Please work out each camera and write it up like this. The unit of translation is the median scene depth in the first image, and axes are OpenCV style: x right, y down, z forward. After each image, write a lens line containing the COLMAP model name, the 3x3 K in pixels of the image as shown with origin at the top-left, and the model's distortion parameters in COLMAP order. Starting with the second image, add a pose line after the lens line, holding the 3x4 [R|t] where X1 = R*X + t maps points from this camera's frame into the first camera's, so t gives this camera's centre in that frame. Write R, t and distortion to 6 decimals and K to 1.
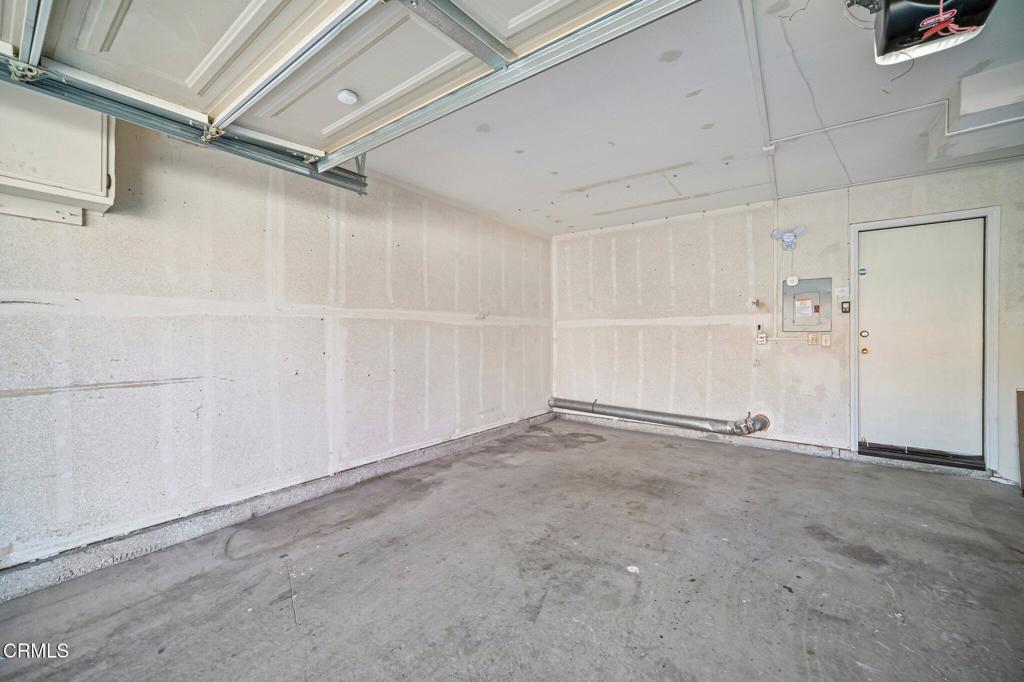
lens RADIAL K [[414.2, 0, 509.8], [0, 414.2, 339.5], [0, 0, 1]] dist [-0.016037, 0.006518]
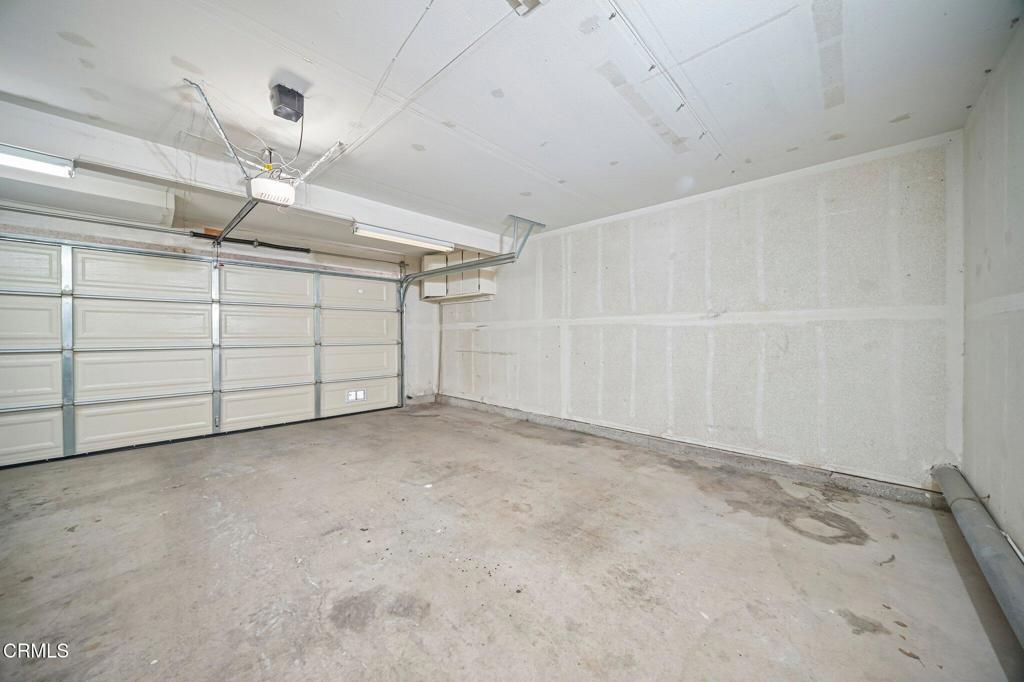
lens RADIAL K [[357.5, 0, 500.4], [0, 357.5, 338.7], [0, 0, 1]] dist [-0.031485, 0.006460]
pose [[-0.155231, 0.012379, -0.987801, 1.009377], [-0.008971, 0.999863, 0.013940, -0.016673], [0.987837, 0.011026, -0.155098, 0.936824]]
